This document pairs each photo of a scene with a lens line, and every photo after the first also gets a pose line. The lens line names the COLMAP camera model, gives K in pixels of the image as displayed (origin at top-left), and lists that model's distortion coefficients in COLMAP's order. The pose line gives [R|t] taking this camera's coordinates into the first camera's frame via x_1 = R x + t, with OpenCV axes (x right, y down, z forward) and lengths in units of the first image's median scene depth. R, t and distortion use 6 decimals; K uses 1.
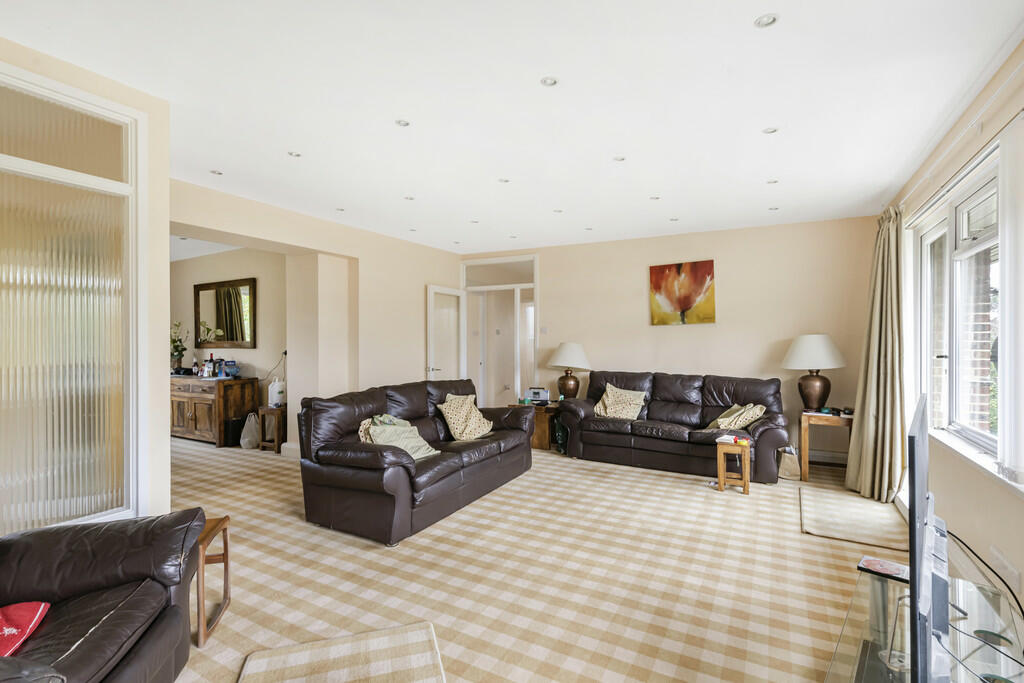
lens RADIAL K [[487.1, 0, 512.3], [0, 487.1, 340.9], [0, 0, 1]] dist [0.001772, 0.000131]
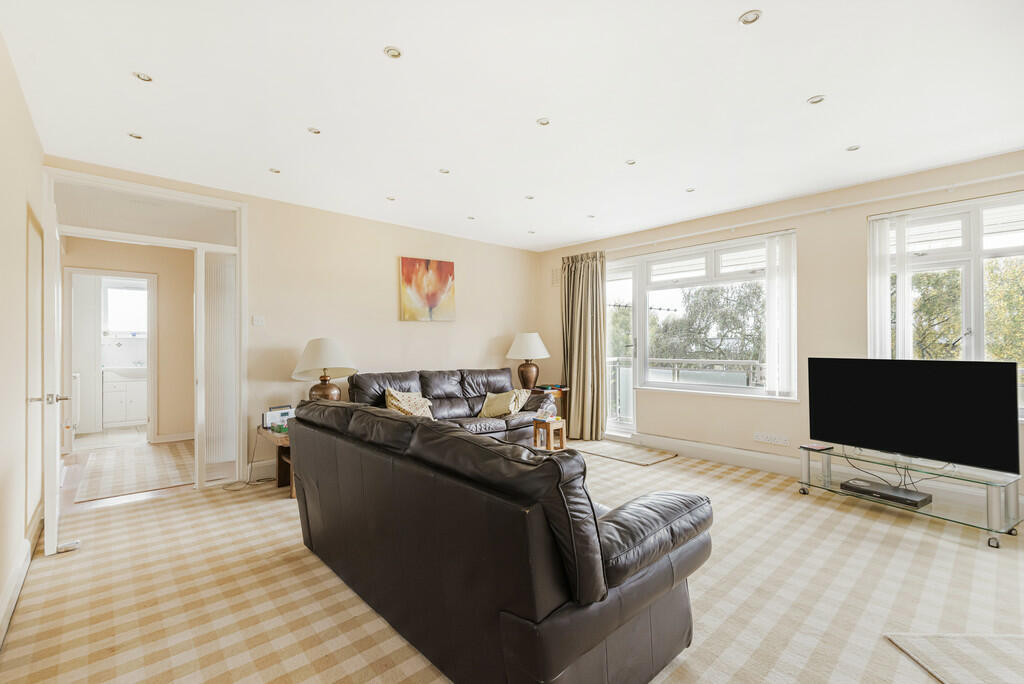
lens RADIAL K [[447.9, 0, 511.2], [0, 447.9, 342.3], [0, 0, 1]] dist [-0.016993, -0.000140]
pose [[0.327402, -0.001596, 0.944884, -0.464230], [0.002540, 0.999996, 0.000809, 0.009941], [-0.944882, 0.002135, 0.327404, 0.539469]]
